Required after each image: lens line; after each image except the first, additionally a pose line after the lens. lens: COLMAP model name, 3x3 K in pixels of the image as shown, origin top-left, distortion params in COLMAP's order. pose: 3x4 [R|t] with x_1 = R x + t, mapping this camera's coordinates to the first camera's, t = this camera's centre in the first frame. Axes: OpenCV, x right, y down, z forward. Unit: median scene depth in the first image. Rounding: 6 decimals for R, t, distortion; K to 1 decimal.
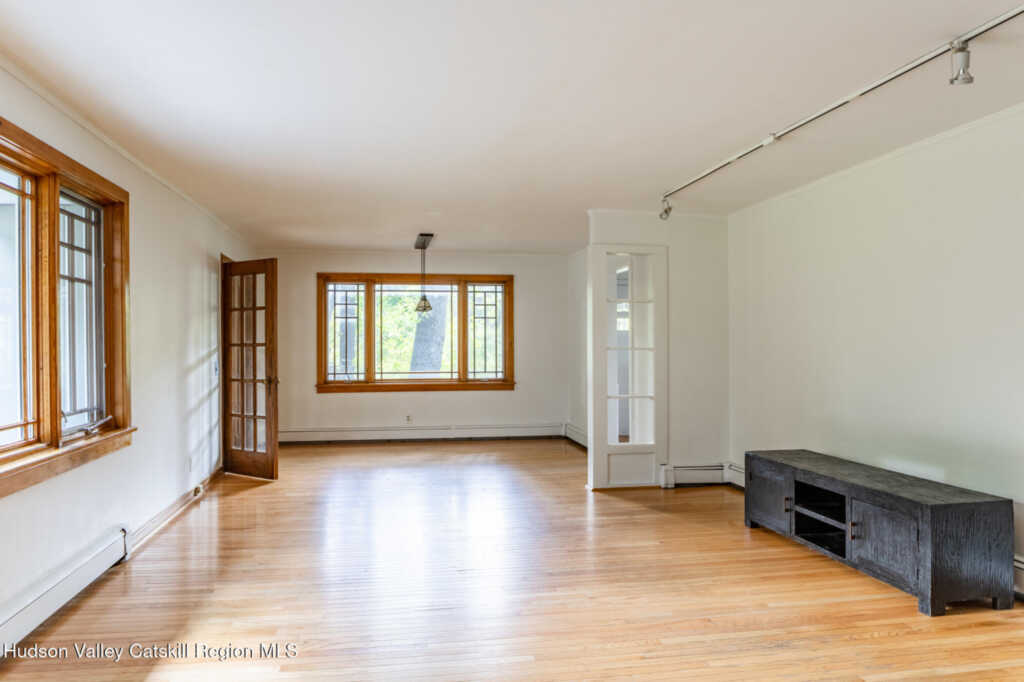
lens RADIAL K [[683.2, 0, 484.1], [0, 683.2, 337.4], [0, 0, 1]] dist [-0.036748, 0.000945]
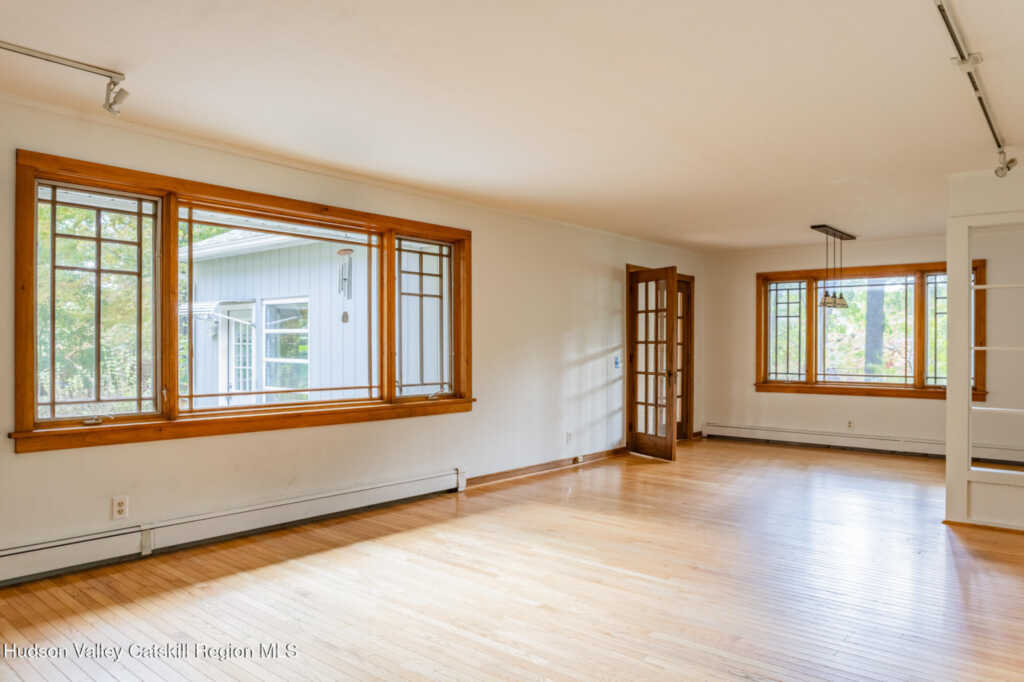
lens RADIAL K [[683.2, 0, 519.3], [0, 683.2, 341.0], [0, 0, 1]] dist [-0.036748, 0.000945]
pose [[0.670816, 0.003148, -0.741617, 0.265104], [-0.002192, 0.999995, 0.002262, 0.004546], [0.741621, 0.000108, 0.670820, 0.054726]]
